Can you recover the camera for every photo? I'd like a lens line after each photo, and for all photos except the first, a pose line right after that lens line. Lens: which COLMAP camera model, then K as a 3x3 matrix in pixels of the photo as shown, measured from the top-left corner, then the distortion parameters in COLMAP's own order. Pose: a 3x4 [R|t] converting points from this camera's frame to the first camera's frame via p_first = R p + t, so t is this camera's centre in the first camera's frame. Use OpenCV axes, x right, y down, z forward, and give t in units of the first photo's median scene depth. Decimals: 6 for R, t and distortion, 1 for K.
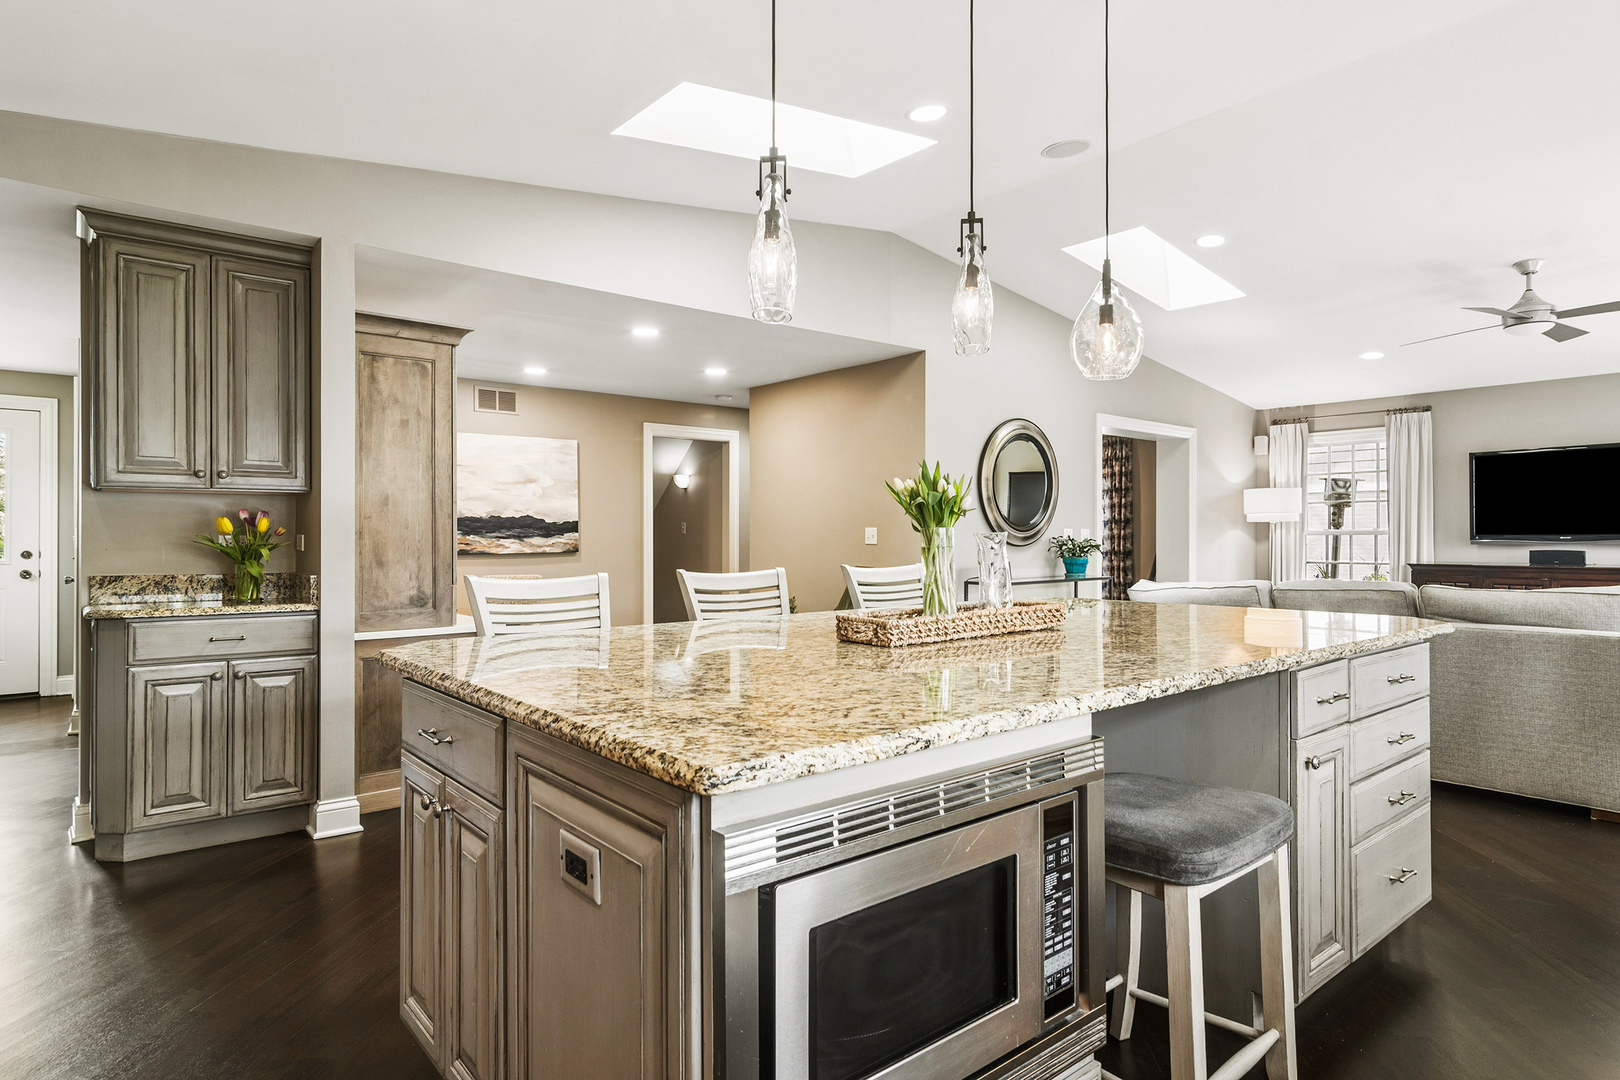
lens RADIAL K [[878.2, 0, 804.8], [0, 878.2, 536.5], [0, 0, 1]] dist [0.004427, 0.001568]
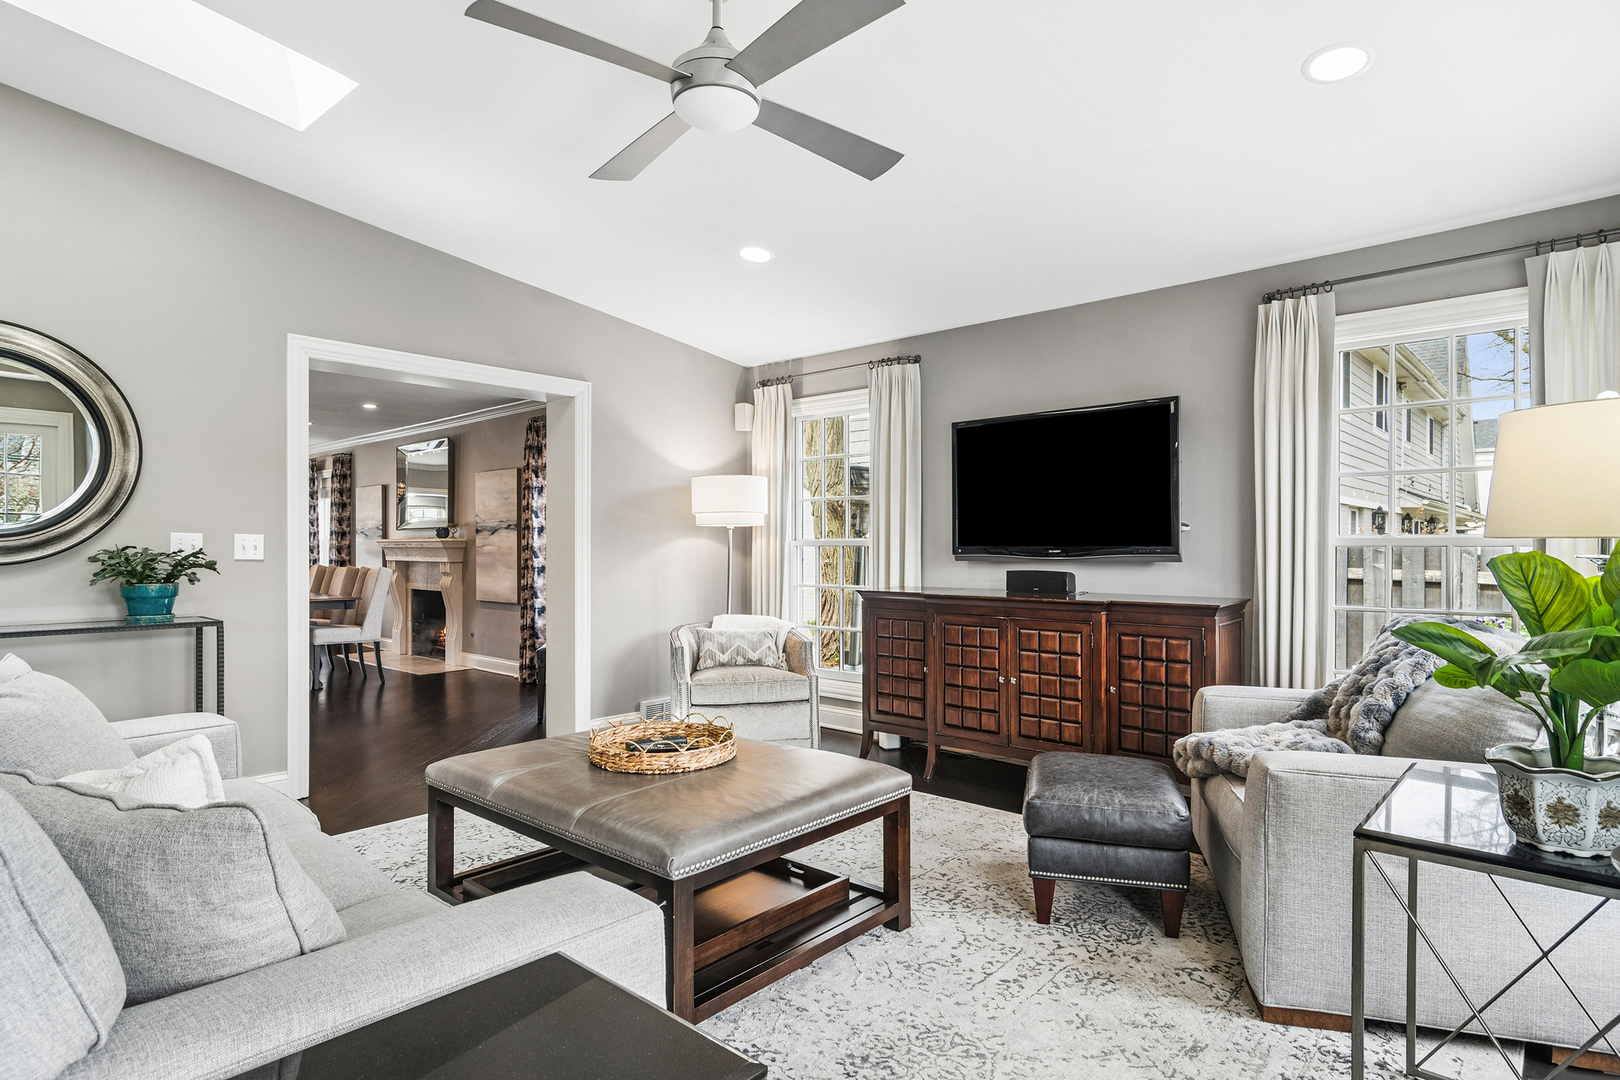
lens RADIAL K [[878.2, 0, 815.3], [0, 878.2, 544.4], [0, 0, 1]] dist [0.004427, 0.001568]
pose [[0.990126, 0.003414, 0.140139, 0.491799], [-0.003057, 0.999992, -0.002767, -0.001921], [-0.140147, 0.002311, 0.990128, 0.319337]]
